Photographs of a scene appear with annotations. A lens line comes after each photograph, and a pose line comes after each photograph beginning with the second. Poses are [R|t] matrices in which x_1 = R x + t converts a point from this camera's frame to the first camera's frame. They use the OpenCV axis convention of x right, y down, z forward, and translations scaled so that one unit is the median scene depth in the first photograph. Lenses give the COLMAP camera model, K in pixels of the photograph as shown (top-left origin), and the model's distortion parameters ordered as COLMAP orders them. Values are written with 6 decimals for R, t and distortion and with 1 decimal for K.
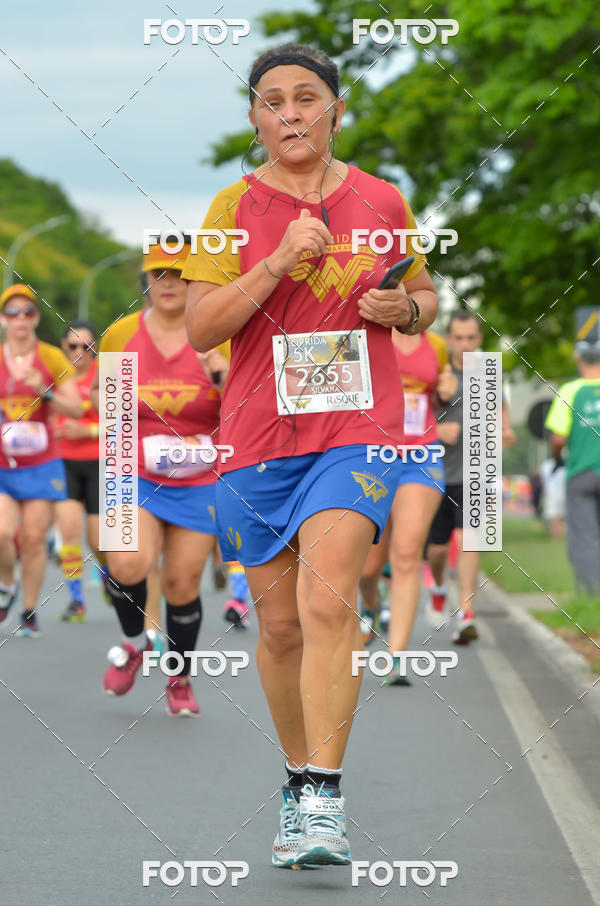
lens RADIAL K [[6514.2, 0, 254.2], [0, 6514.2, 451.8], [0, 0, 1]] dist [0.700220, 8.748976]
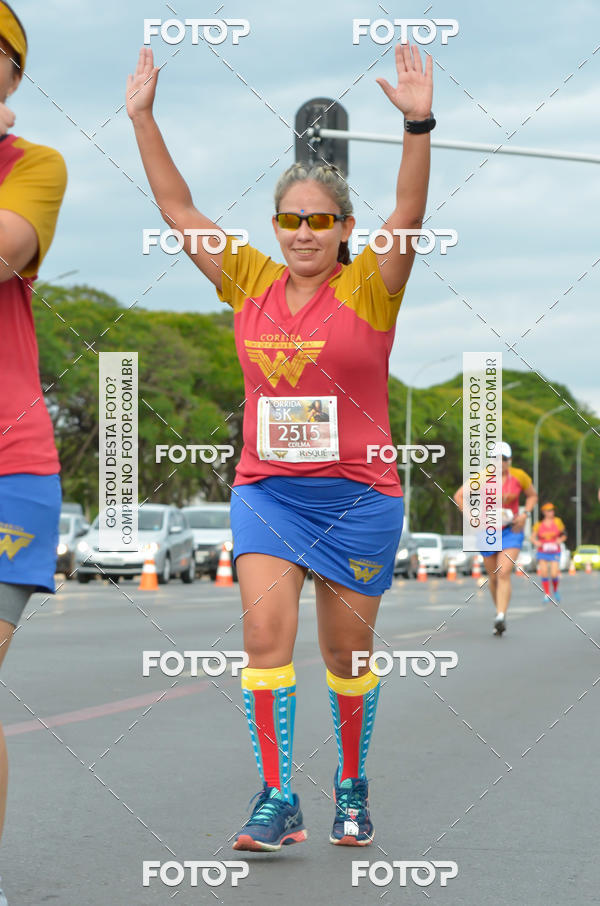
lens RADIAL K [[6442.9, 0, 297.9], [0, 6442.9, 428.7], [0, 0, 1]] dist [1.043219, 20.553037]
pose [[0.999132, 0.002341, 0.041598, -0.174561], [-0.002007, 0.999965, -0.008068, -0.015183], [-0.041615, 0.007977, 0.999102, -0.741089]]
